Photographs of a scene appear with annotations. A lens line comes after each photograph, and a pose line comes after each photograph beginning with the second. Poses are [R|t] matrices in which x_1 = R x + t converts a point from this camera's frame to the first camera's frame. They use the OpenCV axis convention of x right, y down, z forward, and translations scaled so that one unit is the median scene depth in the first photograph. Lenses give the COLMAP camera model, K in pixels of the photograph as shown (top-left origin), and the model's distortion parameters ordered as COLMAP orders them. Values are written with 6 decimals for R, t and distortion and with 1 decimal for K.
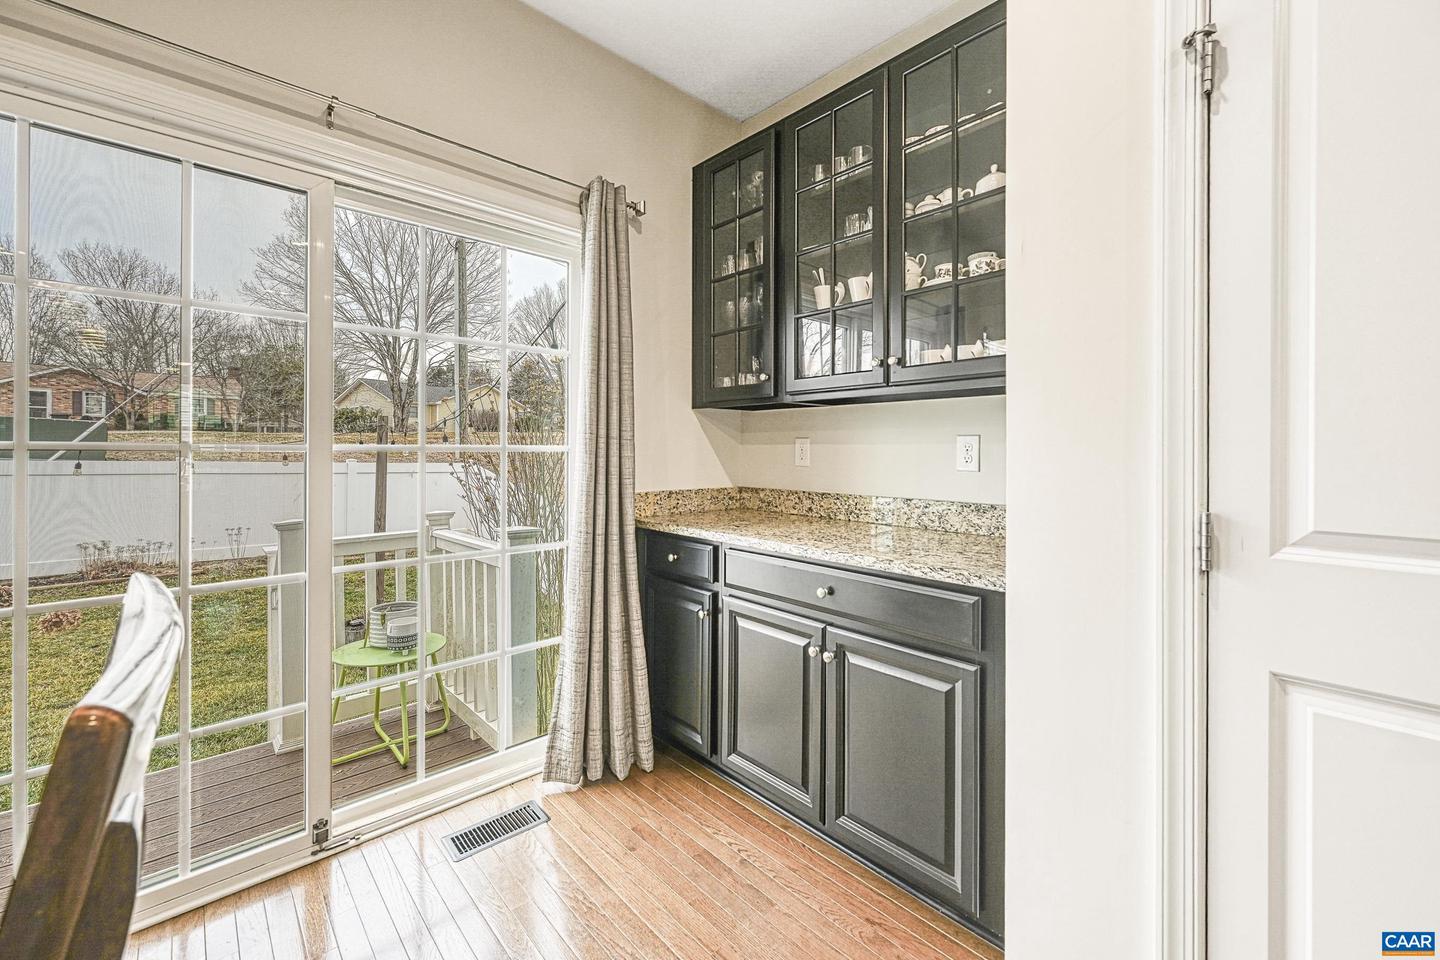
lens RADIAL K [[586.2, 0, 742.0], [0, 586.2, 450.0], [0, 0, 1]] dist [-0.001384, -0.000063]
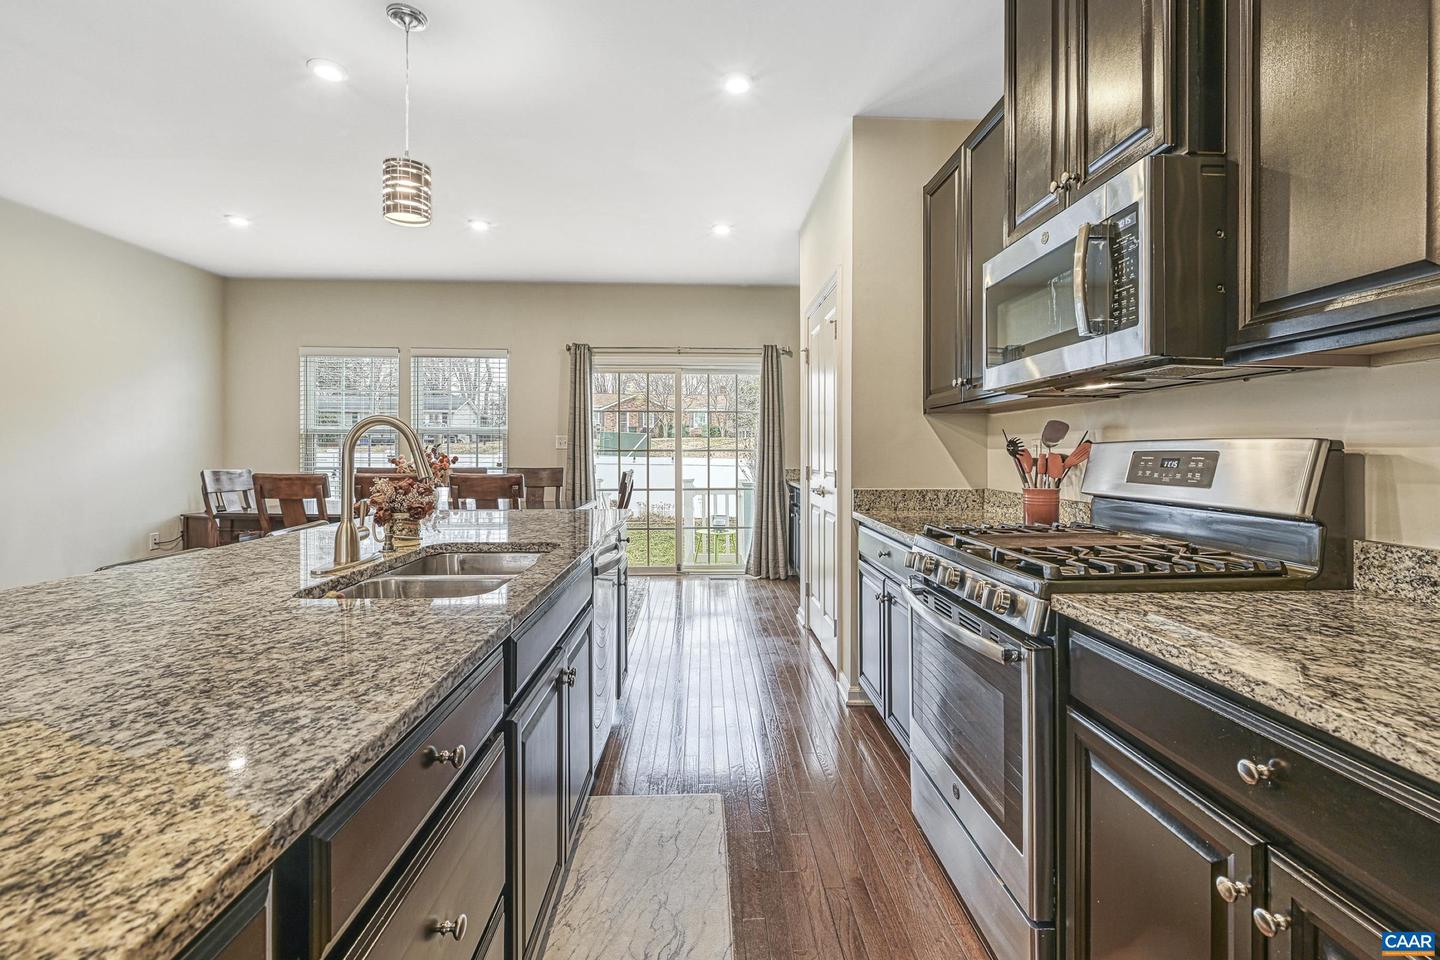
lens RADIAL K [[630.0, 0, 723.6], [0, 630.0, 452.5], [0, 0, 1]] dist [0.000541, 0.000010]
pose [[0.738194, -0.002111, -0.674585, 1.455756], [0.005312, 0.999982, 0.002684, -0.001307], [0.674567, -0.005565, 0.738192, -1.141539]]
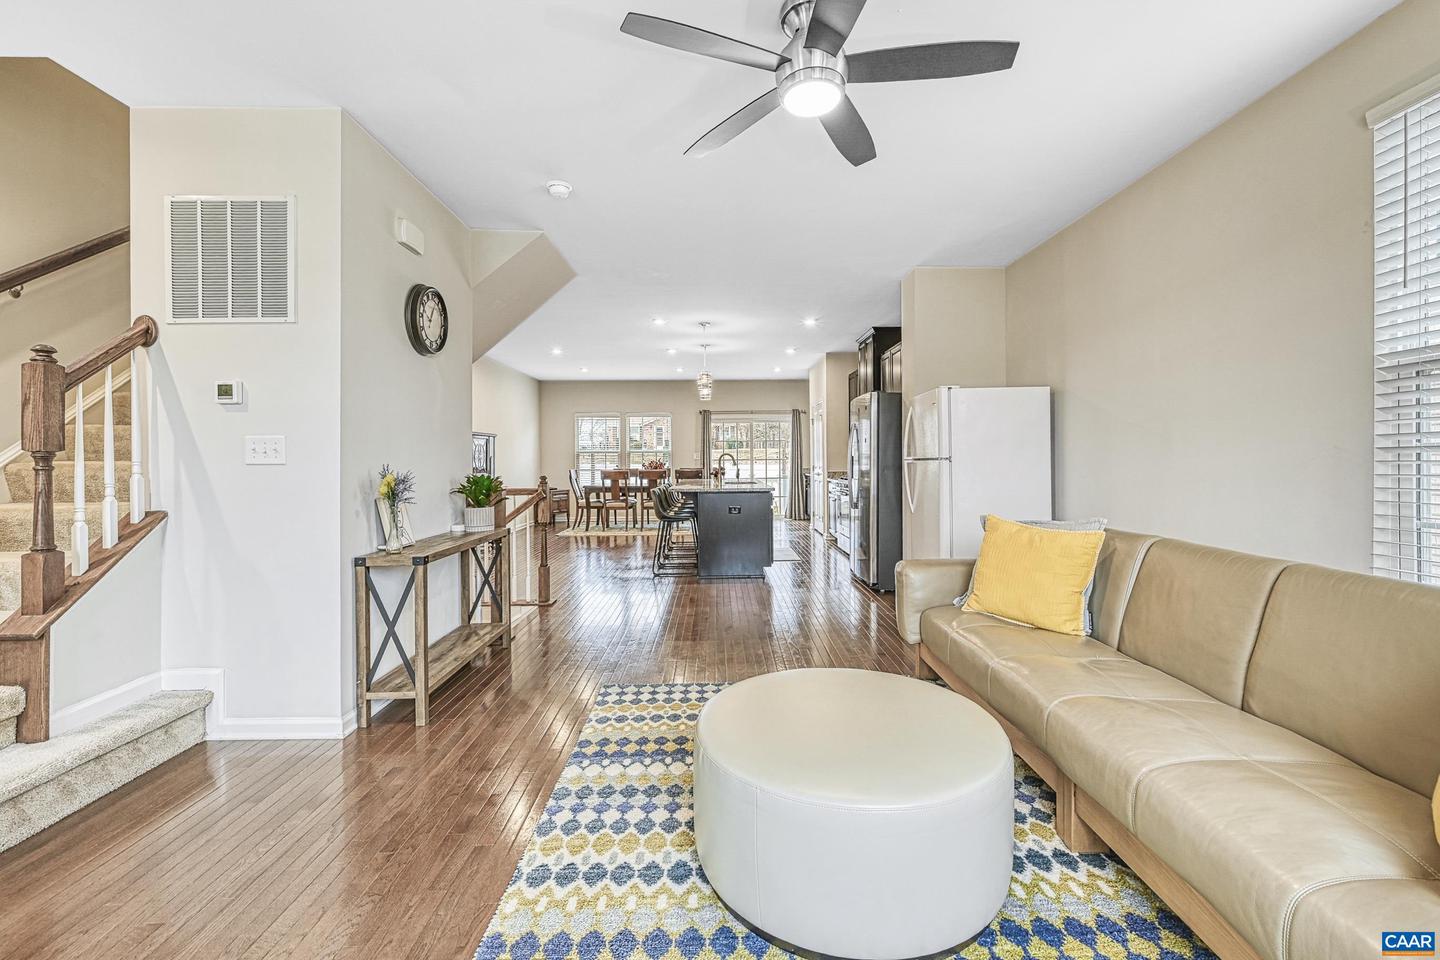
lens RADIAL K [[595.8, 0, 727.2], [0, 595.8, 460.6], [0, 0, 1]] dist [-0.002969, -0.000206]
pose [[0.725289, -0.010504, -0.688364, 3.041779], [0.016203, 0.999867, 0.001815, -0.008486], [0.688254, -0.012469, 0.725363, -3.354075]]
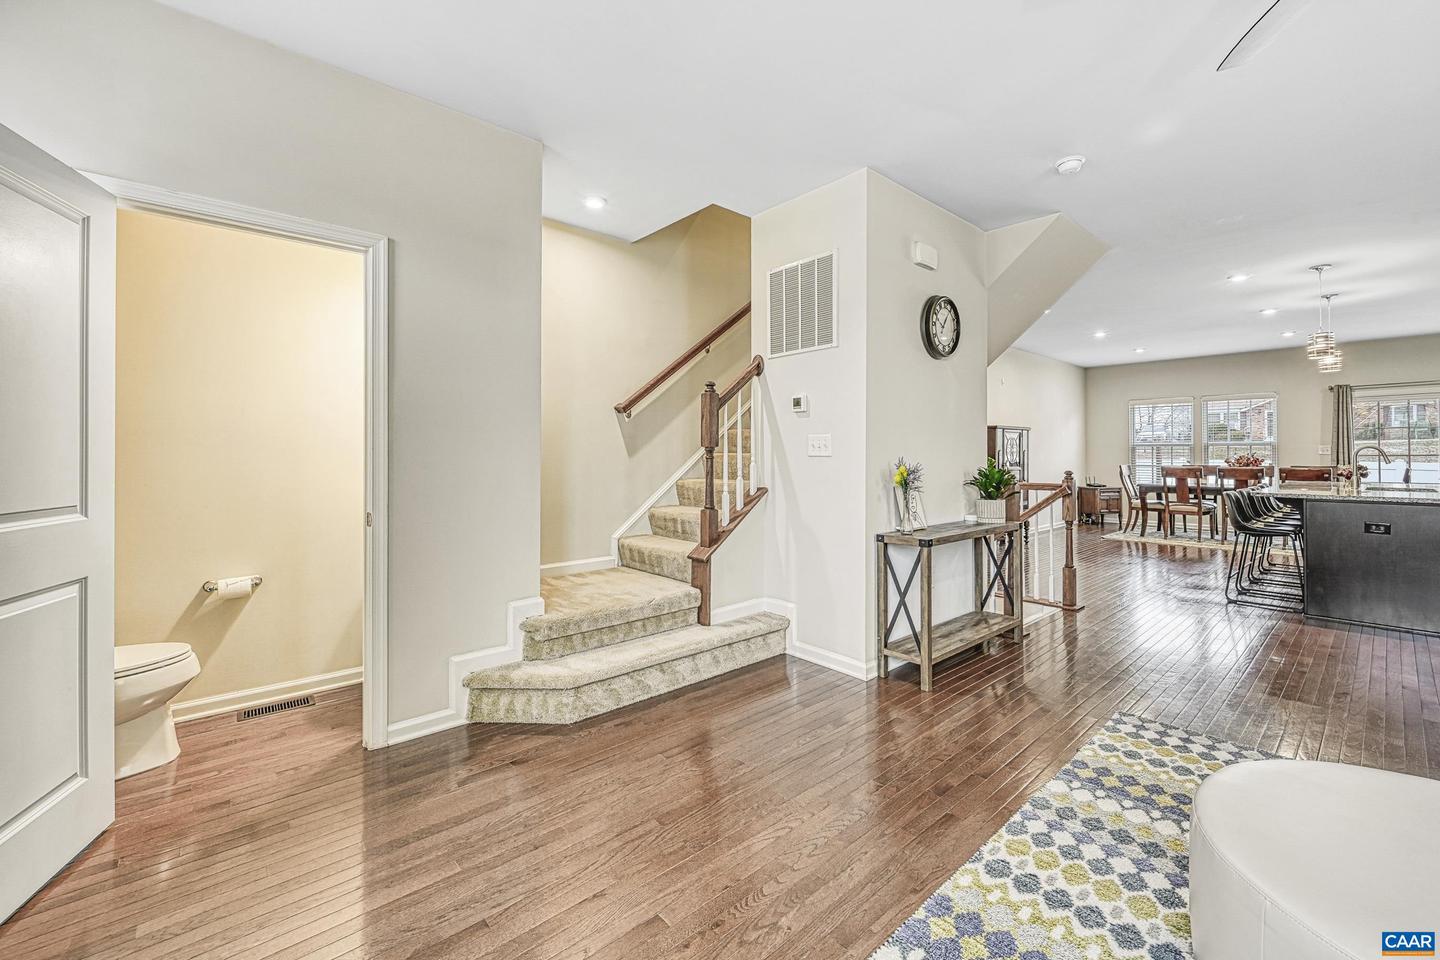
lens RADIAL K [[586.2, 0, 742.0], [0, 586.2, 450.0], [0, 0, 1]] dist [-0.001384, -0.000063]
pose [[-0.043380, -0.014600, -0.998952, 3.114110], [0.006186, 0.999870, -0.014882, -0.008412], [0.999039, -0.006825, -0.043284, -3.263724]]
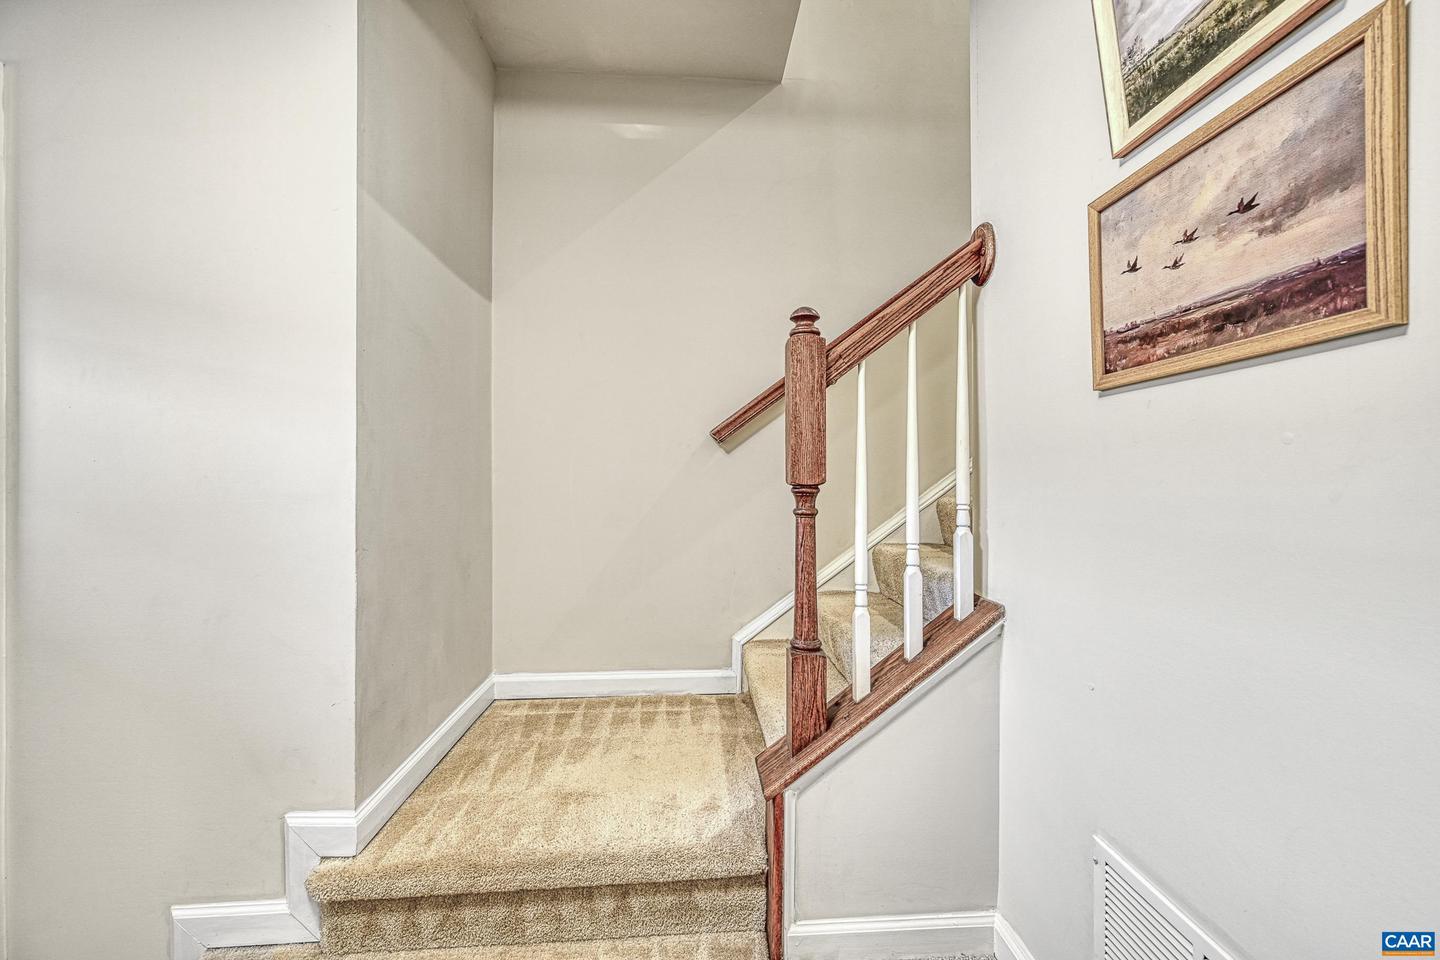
lens RADIAL K [[574.6, 0, 720.0], [0, 574.6, 480.0], [0, 0, 1]] dist [0.001547, 0.000200]
pose [[-0.659392, -0.005491, -0.751779, 2.008721], [-0.002812, 0.999984, -0.004837, -0.041480], [0.751794, -0.001076, -0.659397, -3.094369]]
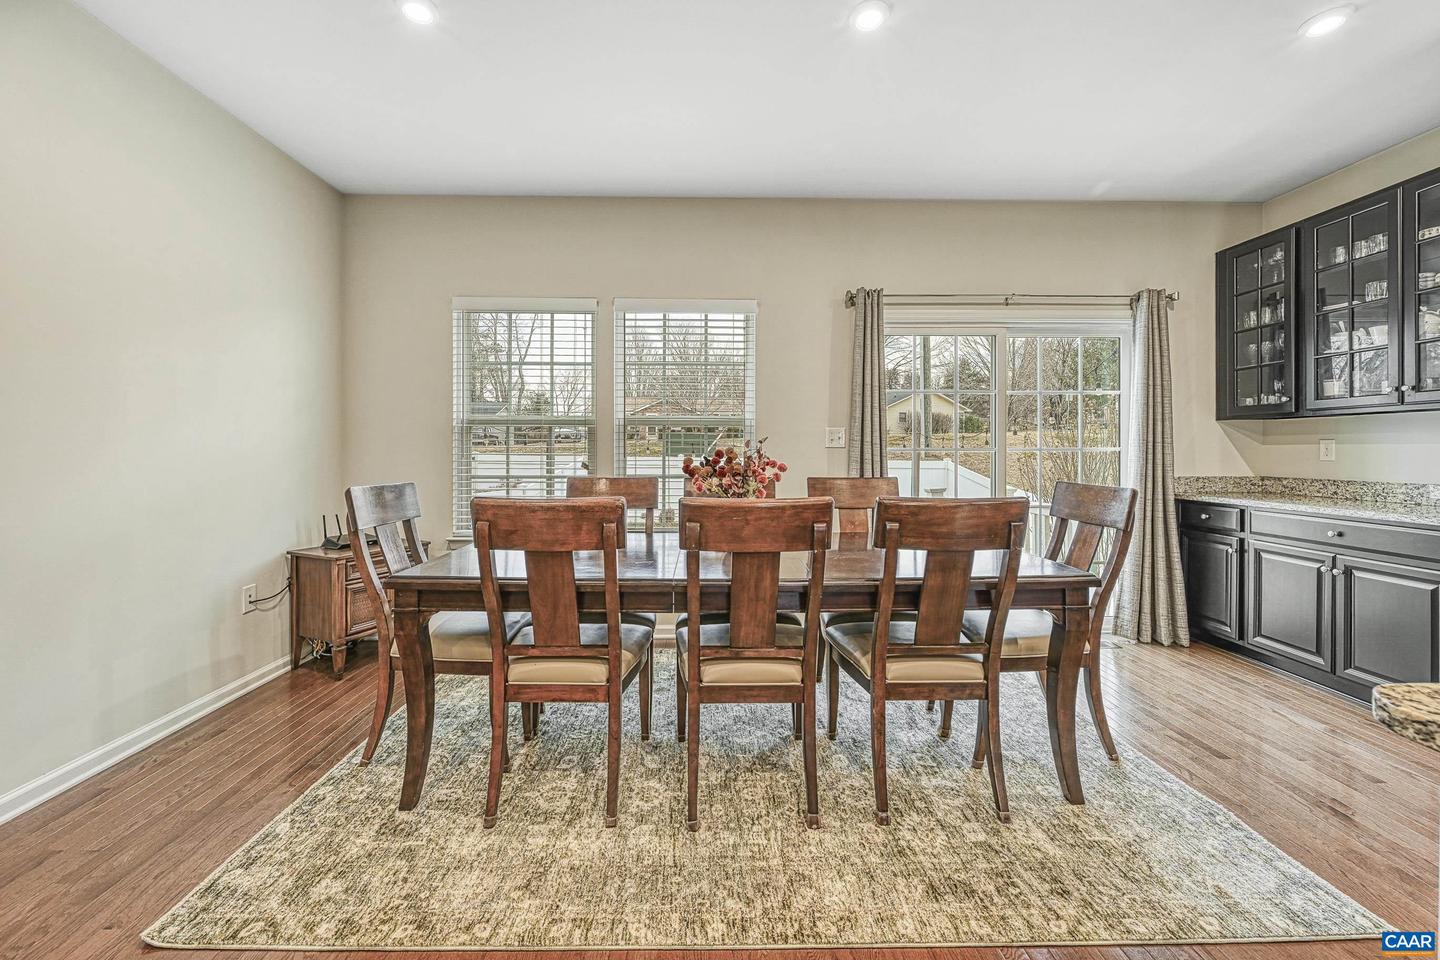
lens RADIAL K [[573.5, 0, 713.7], [0, 573.5, 454.5], [0, 0, 1]] dist [0.000112, 0.000049]
pose [[0.724498, -0.002303, -0.689273, -0.010028], [0.007570, 0.999961, 0.004616, -0.003440], [0.689236, -0.008563, 0.724487, -1.054561]]
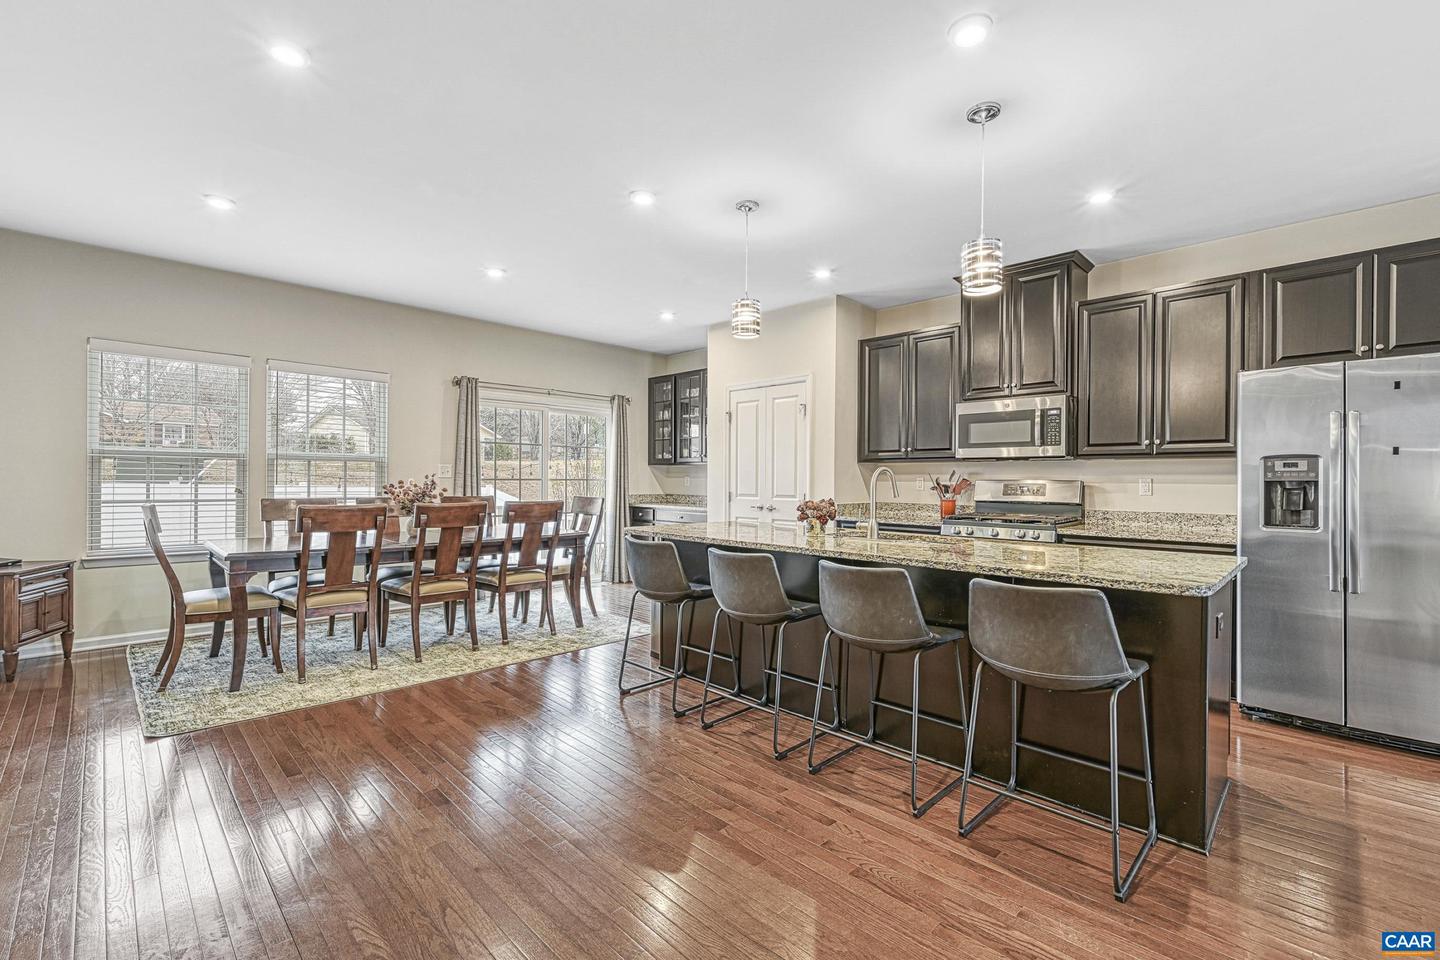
lens RADIAL K [[620.0, 0, 720.0], [0, 620.0, 480.0], [0, 0, 1]] dist [-0.001081, -0.000137]
pose [[0.999981, 0.001843, 0.005920, 0.288482], [-0.001875, 0.999984, 0.005376, -0.019988], [-0.005910, -0.005387, 0.999968, -2.337964]]
